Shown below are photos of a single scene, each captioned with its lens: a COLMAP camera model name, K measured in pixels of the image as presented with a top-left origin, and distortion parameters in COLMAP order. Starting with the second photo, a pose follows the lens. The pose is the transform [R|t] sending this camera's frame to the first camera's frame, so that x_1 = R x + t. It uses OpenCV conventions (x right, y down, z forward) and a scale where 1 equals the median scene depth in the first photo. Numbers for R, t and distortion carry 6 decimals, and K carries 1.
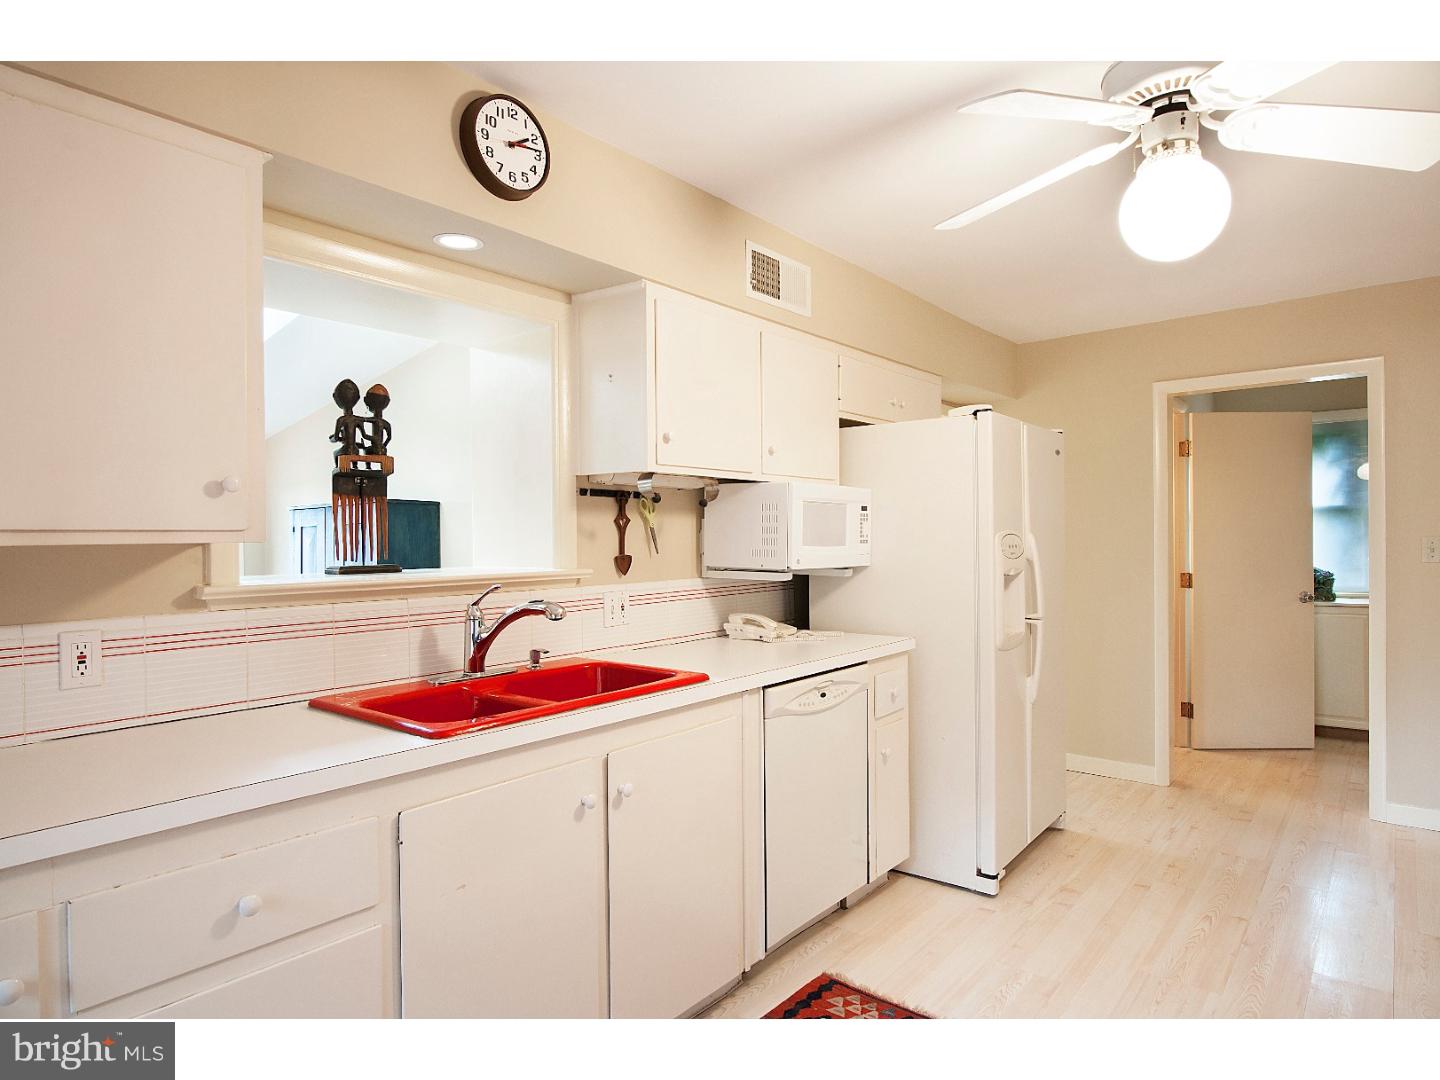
lens RADIAL K [[845.6, 0, 708.6], [0, 845.6, 542.7], [0, 0, 1]] dist [0.000211, -0.000215]
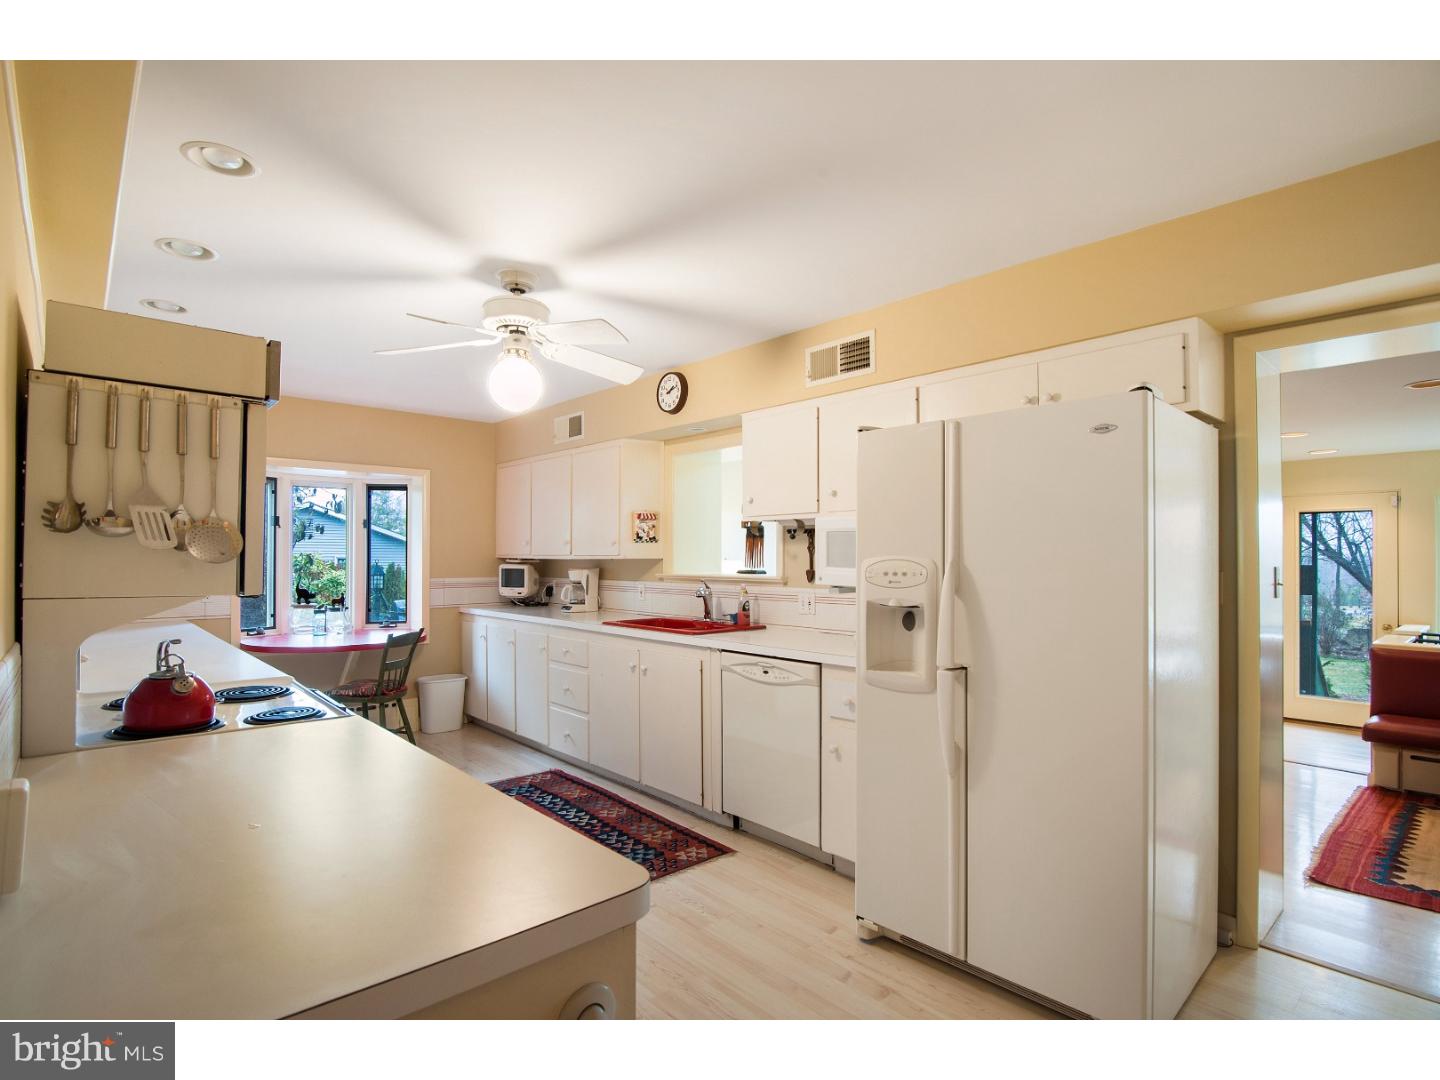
lens RADIAL K [[721.7, 0, 711.0], [0, 721.7, 544.2], [0, 0, 1]] dist [-0.001313, 0.000105]
pose [[-0.151780, -0.006404, -0.988394, 1.200970], [-0.002056, 0.999979, -0.006163, -0.022675], [0.988412, 0.001097, -0.151790, 0.979831]]
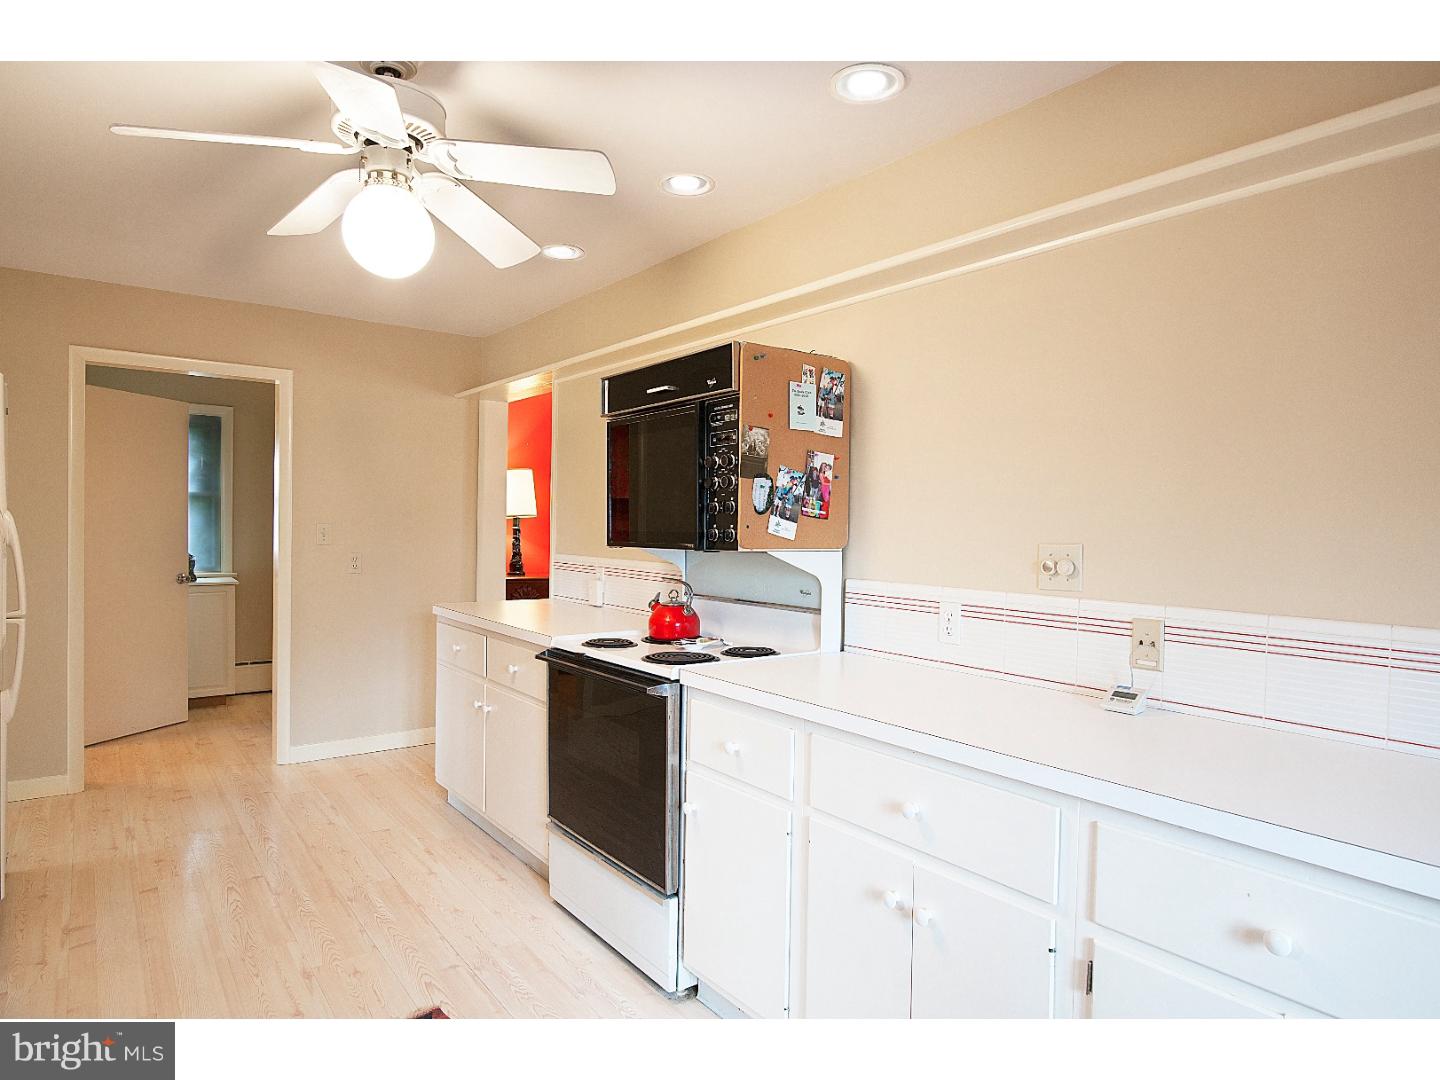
lens RADIAL K [[845.6, 0, 715.7], [0, 845.6, 540.2], [0, 0, 1]] dist [0.000211, -0.000215]
pose [[0.240748, -0.001039, 0.970587, -0.262196], [-0.015013, 0.999876, 0.004794, 0.002788], [-0.970471, -0.015725, 0.240703, 0.176164]]
